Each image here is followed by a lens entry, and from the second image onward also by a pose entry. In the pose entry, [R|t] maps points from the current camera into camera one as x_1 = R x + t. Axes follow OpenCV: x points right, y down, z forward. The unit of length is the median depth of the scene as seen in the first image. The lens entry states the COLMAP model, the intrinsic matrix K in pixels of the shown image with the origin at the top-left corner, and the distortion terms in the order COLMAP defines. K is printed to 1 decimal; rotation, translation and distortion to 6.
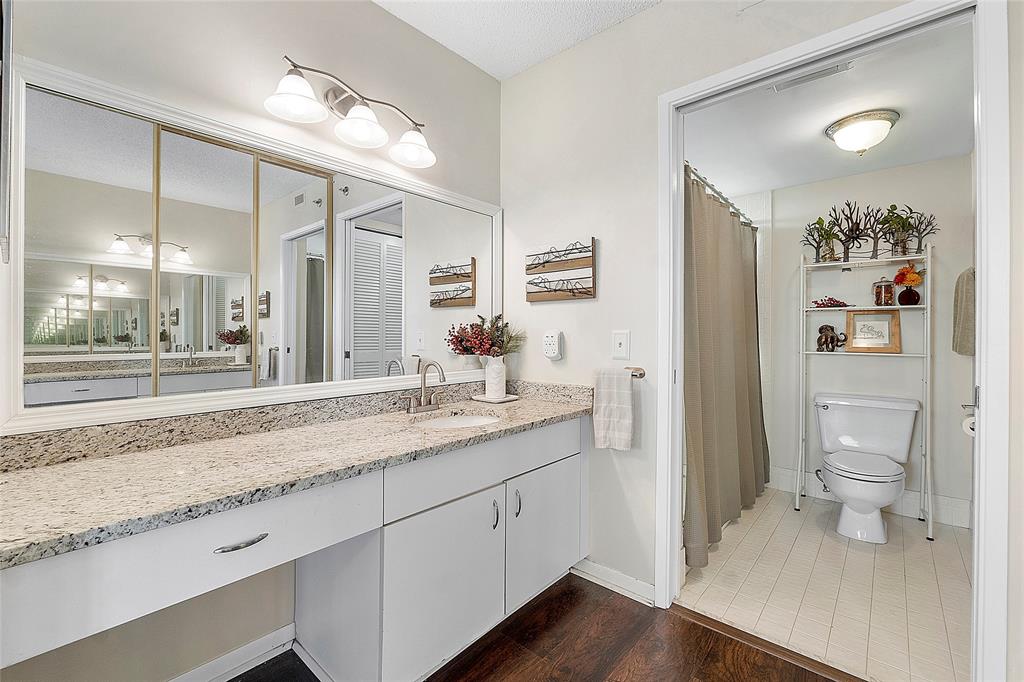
lens RADIAL K [[432.2, 0, 514.1], [0, 432.2, 334.1], [0, 0, 1]] dist [-0.007162, -0.000949]
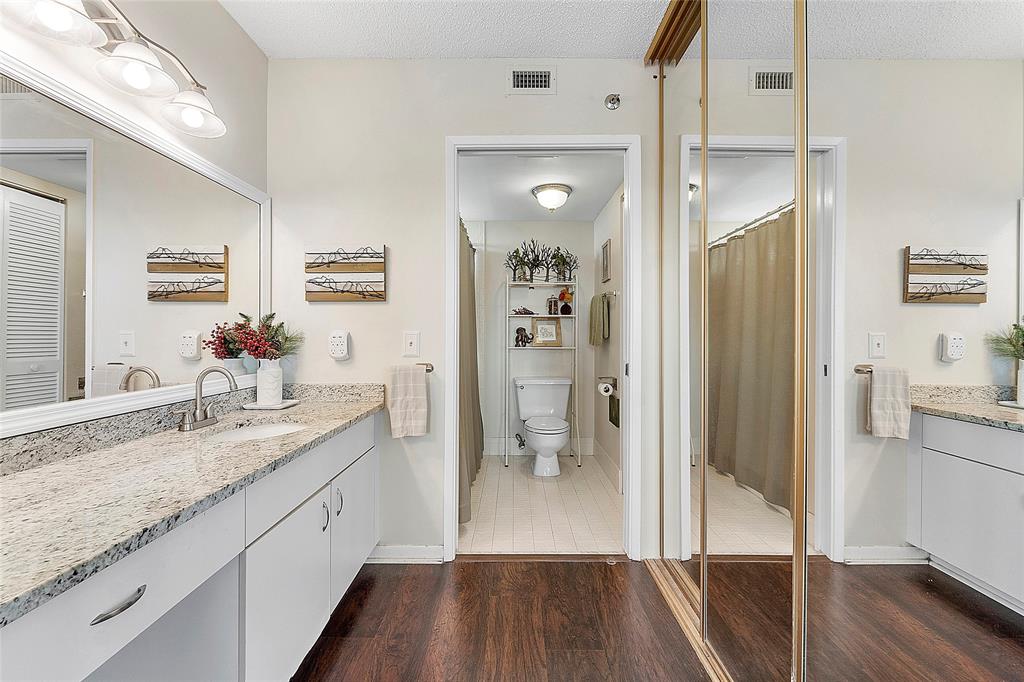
lens RADIAL K [[432.2, 0, 511.0], [0, 432.2, 334.2], [0, 0, 1]] dist [-0.007162, -0.000949]
pose [[0.755211, -0.001652, 0.655480, -0.217177], [0.001030, 0.999999, 0.001335, -0.001620], [-0.655481, -0.000333, 0.755211, -0.018862]]
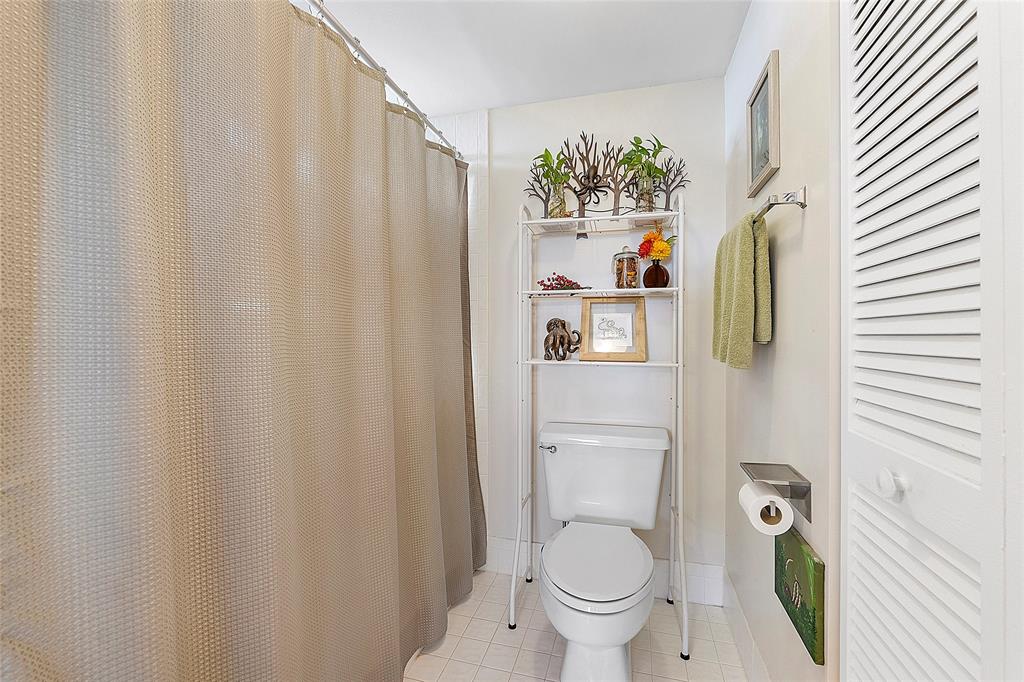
lens RADIAL K [[432.2, 0, 513.7], [0, 432.2, 337.7], [0, 0, 1]] dist [-0.007162, -0.000949]
pose [[0.899183, -0.006025, 0.437530, 0.418920], [0.002929, 0.999966, 0.007750, 0.002854], [-0.437562, -0.005687, 0.899170, 0.484012]]
